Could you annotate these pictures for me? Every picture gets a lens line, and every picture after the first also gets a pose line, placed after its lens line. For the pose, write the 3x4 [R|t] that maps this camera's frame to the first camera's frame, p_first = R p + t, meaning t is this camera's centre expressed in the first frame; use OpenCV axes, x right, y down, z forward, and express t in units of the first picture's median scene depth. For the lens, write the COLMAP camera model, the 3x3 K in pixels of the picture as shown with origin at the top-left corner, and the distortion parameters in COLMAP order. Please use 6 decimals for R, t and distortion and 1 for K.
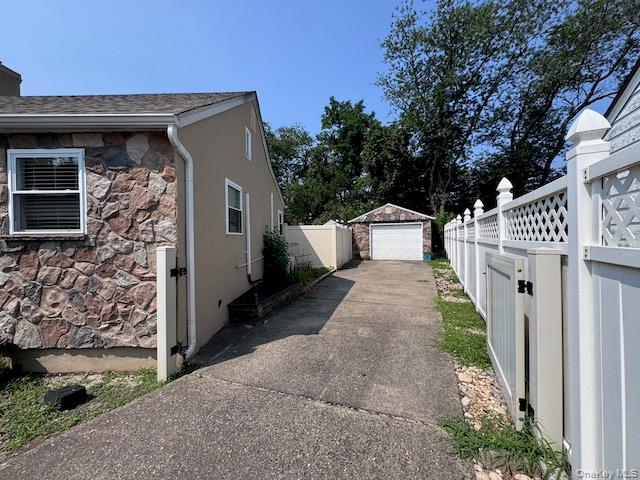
lens RADIAL K [[257.1, 0, 320.0], [0, 257.1, 240.0], [0, 0, 1]] dist [-0.003580, -0.000012]
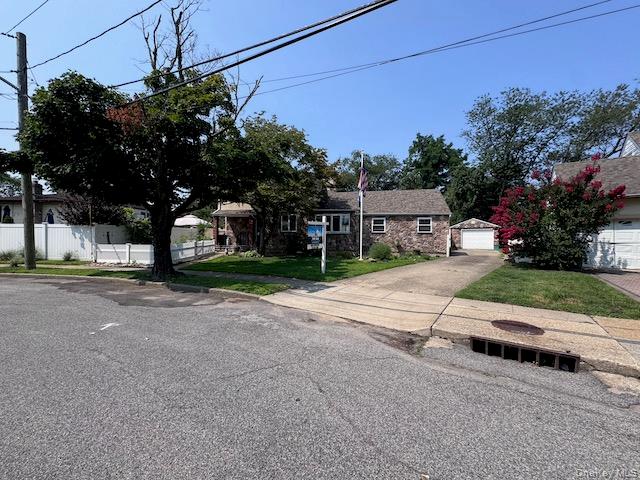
lens RADIAL K [[257.1, 0, 320.0], [0, 257.1, 240.0], [0, 0, 1]] dist [-0.003580, -0.000012]
pose [[0.979707, 0.020514, -0.199381, -0.421361], [-0.021831, 0.999752, -0.004409, 0.043573], [0.199241, 0.008672, 0.979912, -0.978648]]
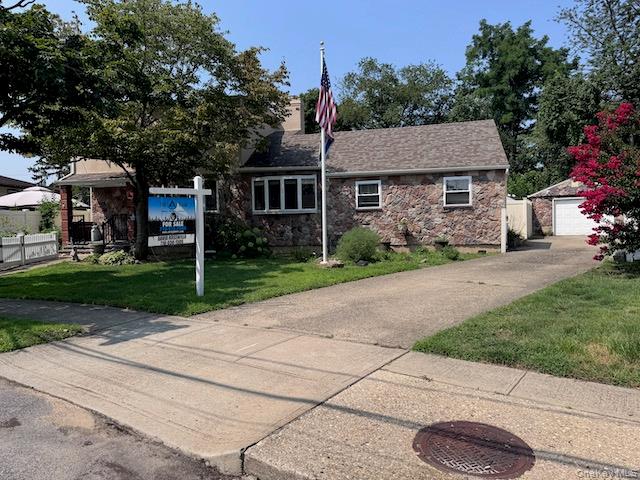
lens RADIAL K [[450.1, 0, 320.4], [0, 450.1, 242.6], [0, 0, 1]] dist [0.096688, -0.132061]
pose [[0.976311, 0.000827, -0.216368, -0.280480], [0.006022, 0.999501, 0.030995, 0.044035], [0.216286, -0.031563, 0.975820, -0.847555]]
